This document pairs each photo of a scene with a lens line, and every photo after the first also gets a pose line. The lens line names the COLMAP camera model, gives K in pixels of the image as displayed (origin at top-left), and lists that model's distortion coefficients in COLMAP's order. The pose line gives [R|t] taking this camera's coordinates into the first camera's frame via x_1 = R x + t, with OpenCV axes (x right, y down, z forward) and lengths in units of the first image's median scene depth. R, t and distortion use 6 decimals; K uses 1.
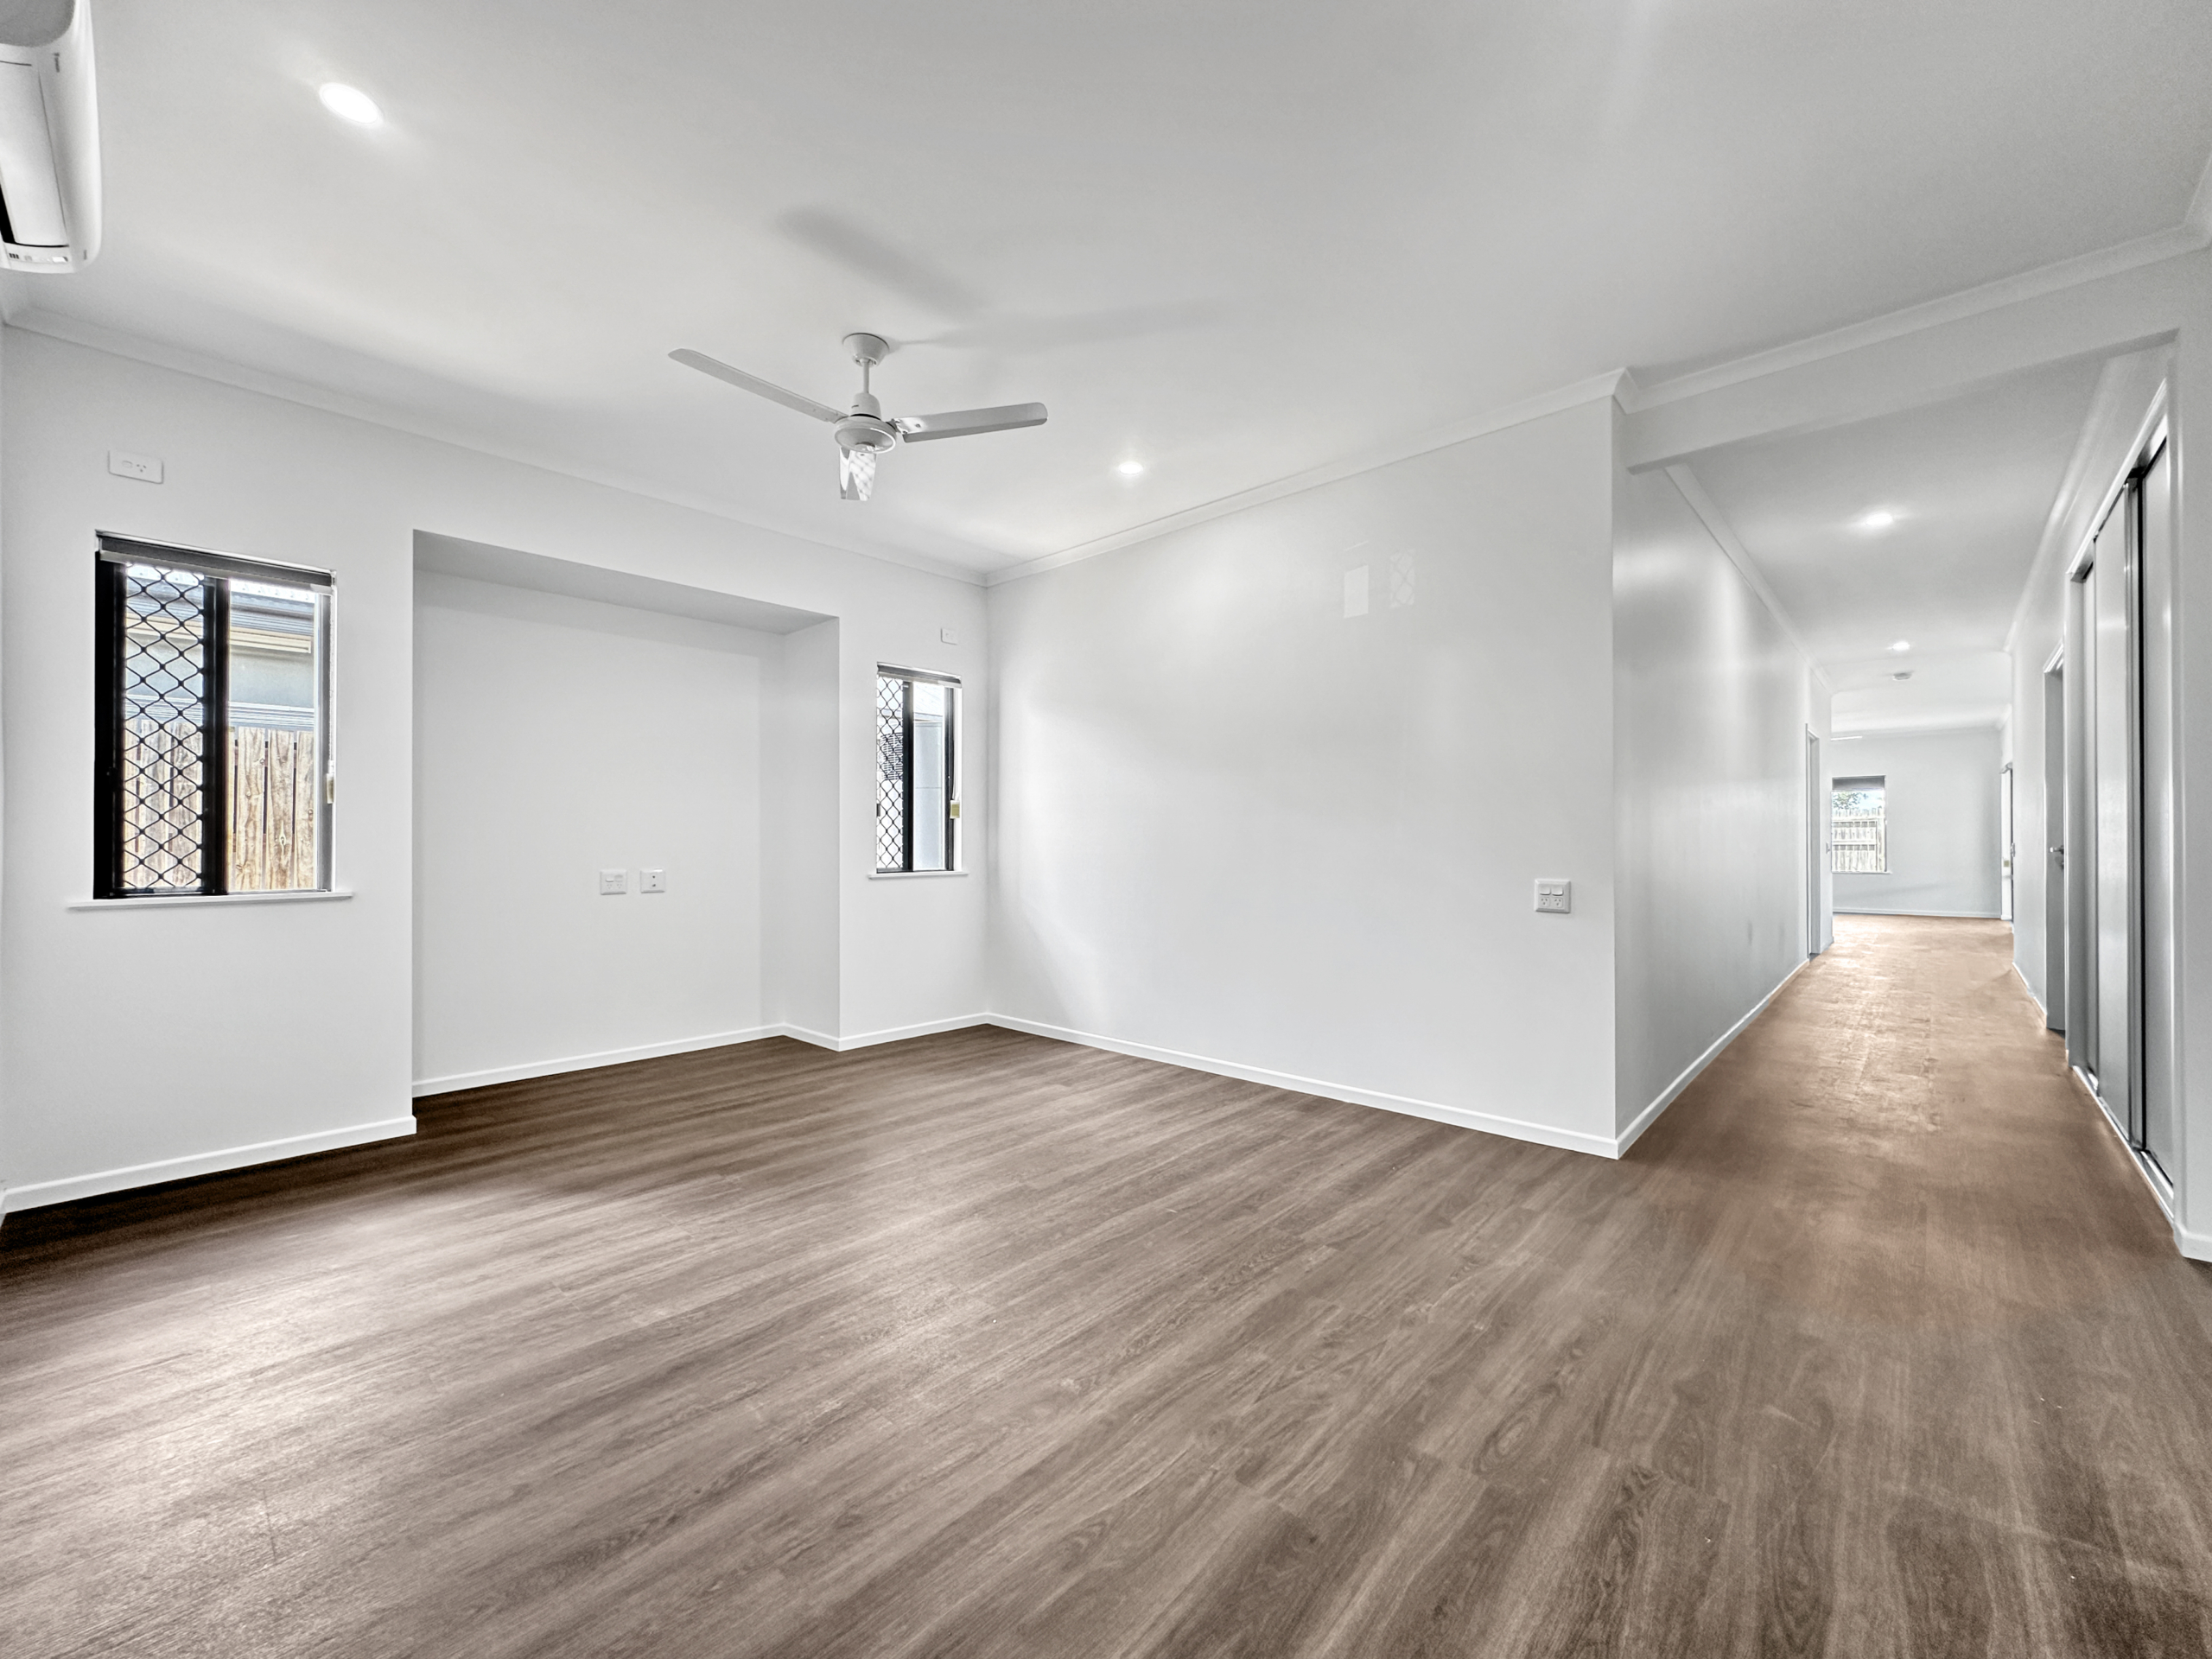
lens RADIAL K [[892.9, 0, 1106.0], [0, 892.9, 829.5], [0, 0, 1]] dist [0.000834, -0.000213]
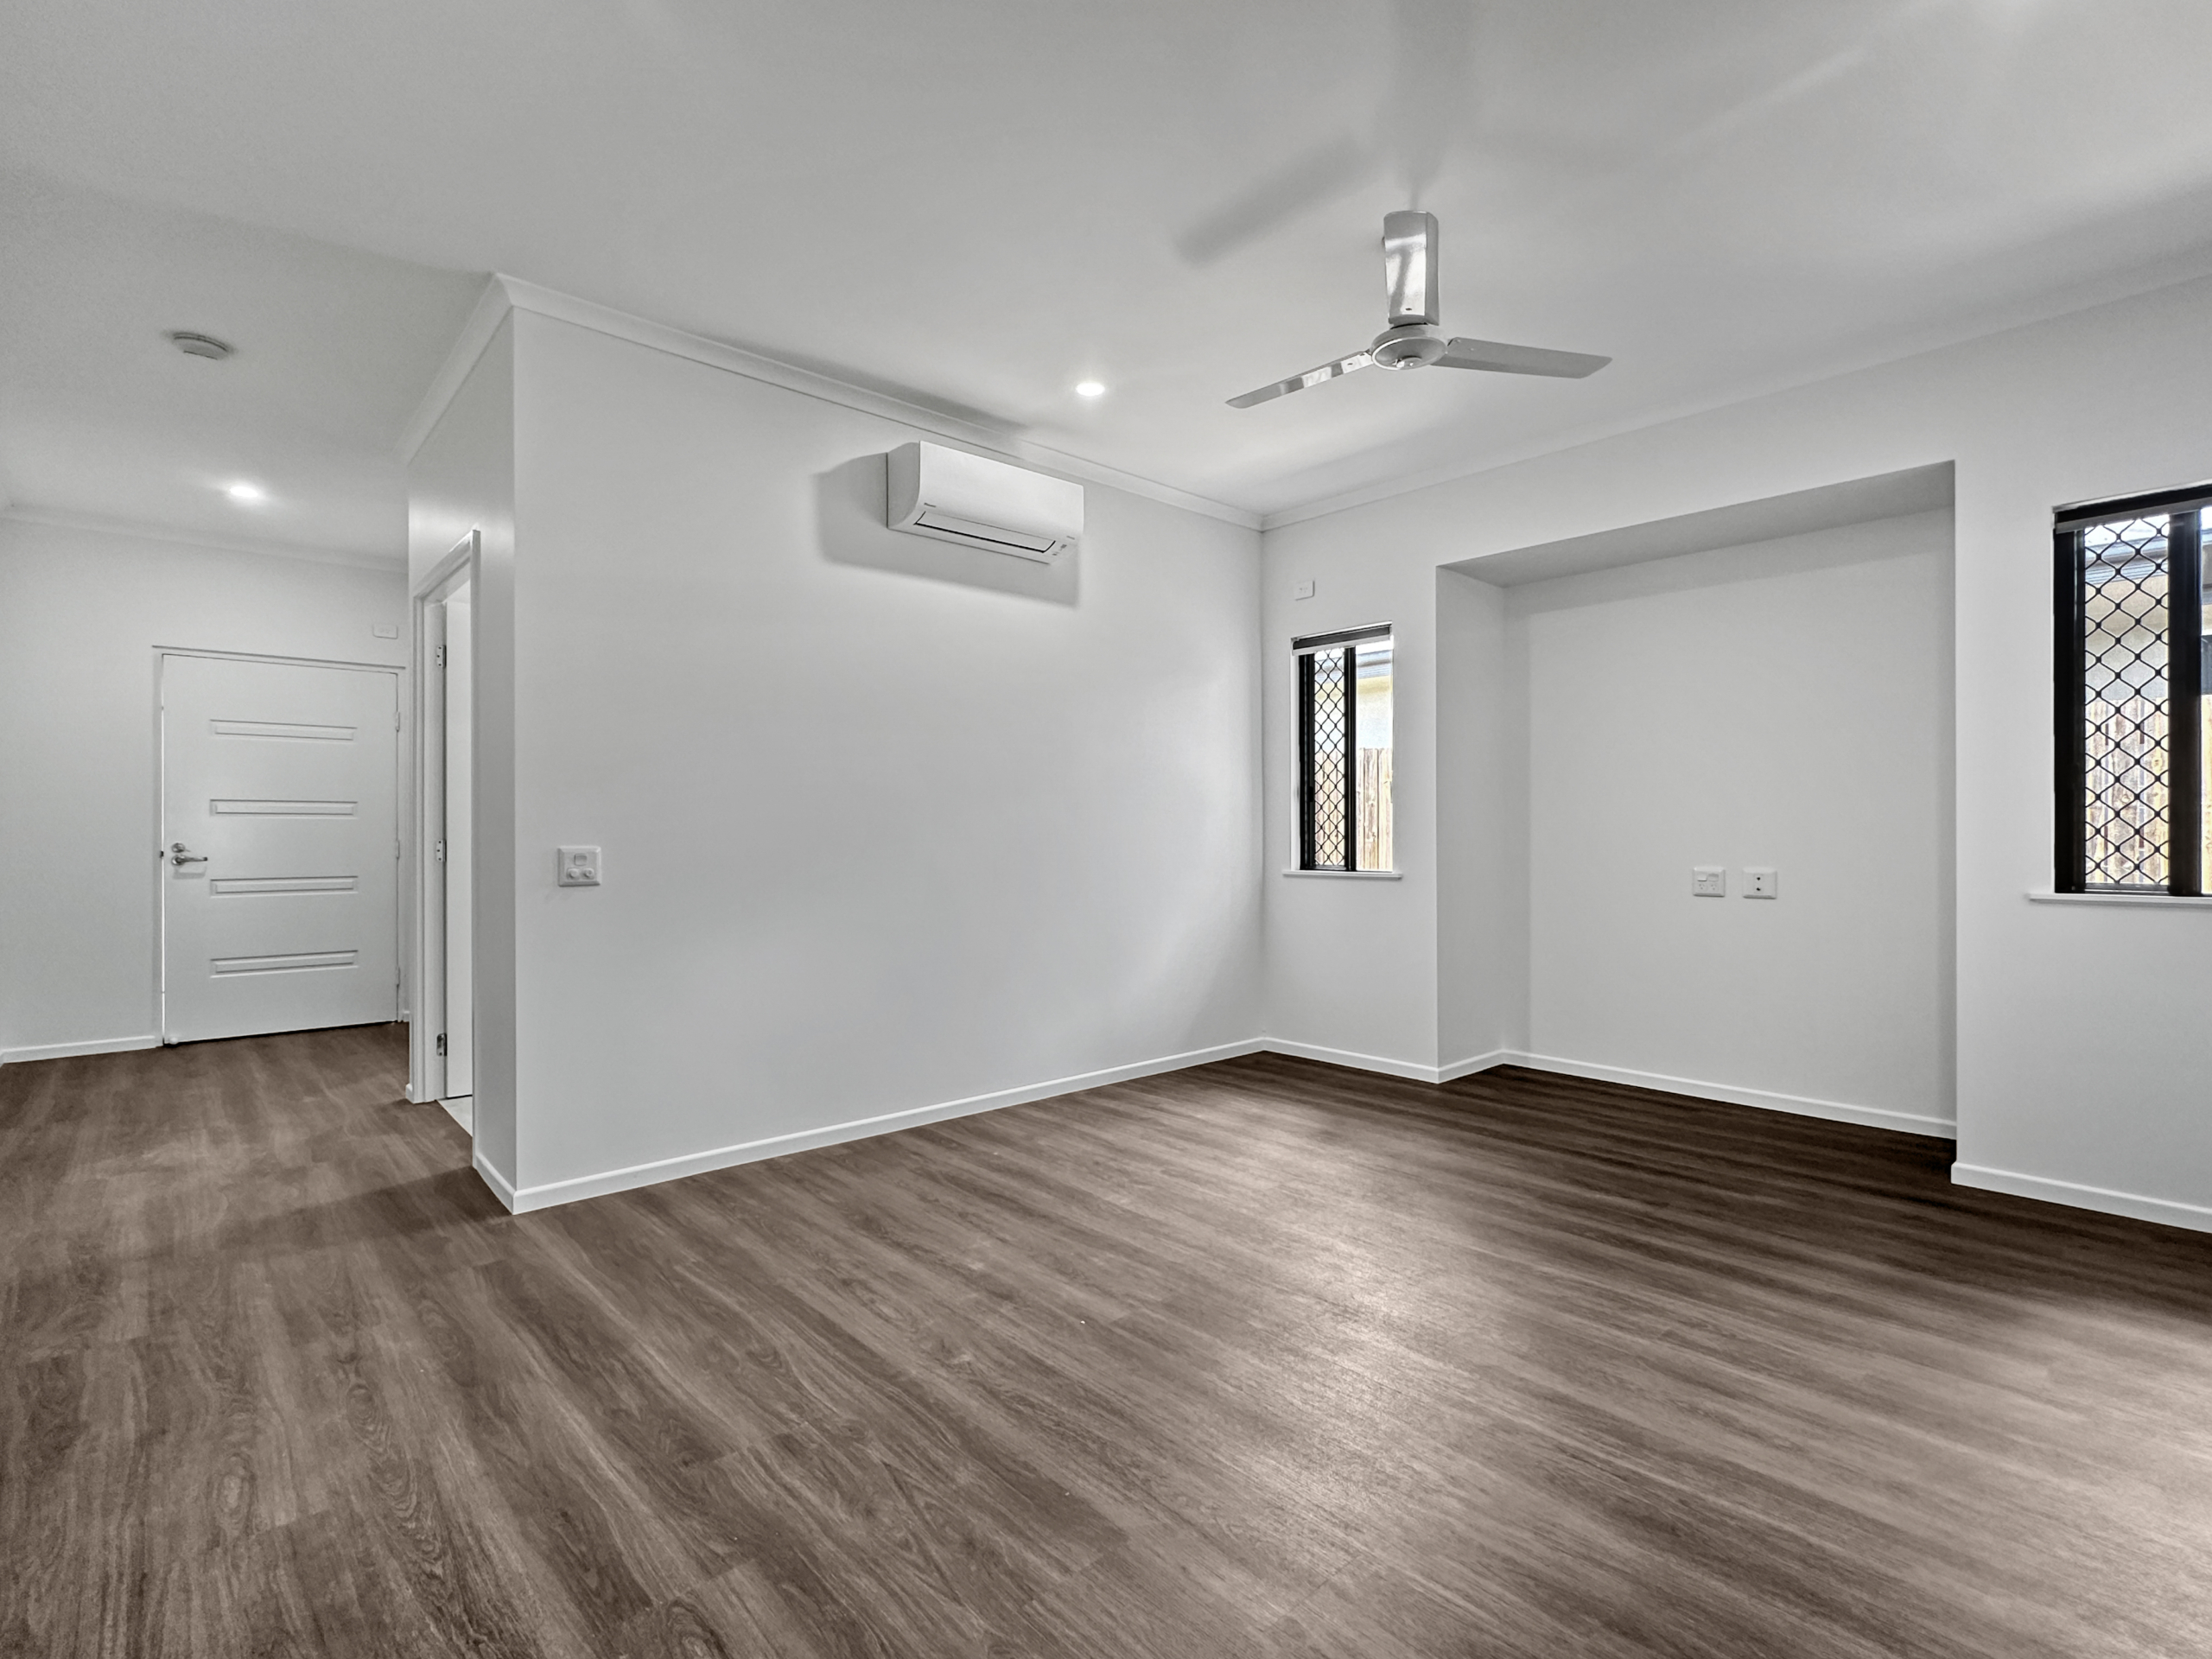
lens RADIAL K [[1045.4, 0, 1106.0], [0, 1045.4, 829.5], [0, 0, 1]] dist [-0.005959, 0.000510]
pose [[-0.088088, -0.003404, -0.996107, 0.795193], [0.013278, 0.999901, -0.004591, 0.011233], [0.996024, -0.013631, -0.088034, 0.884719]]
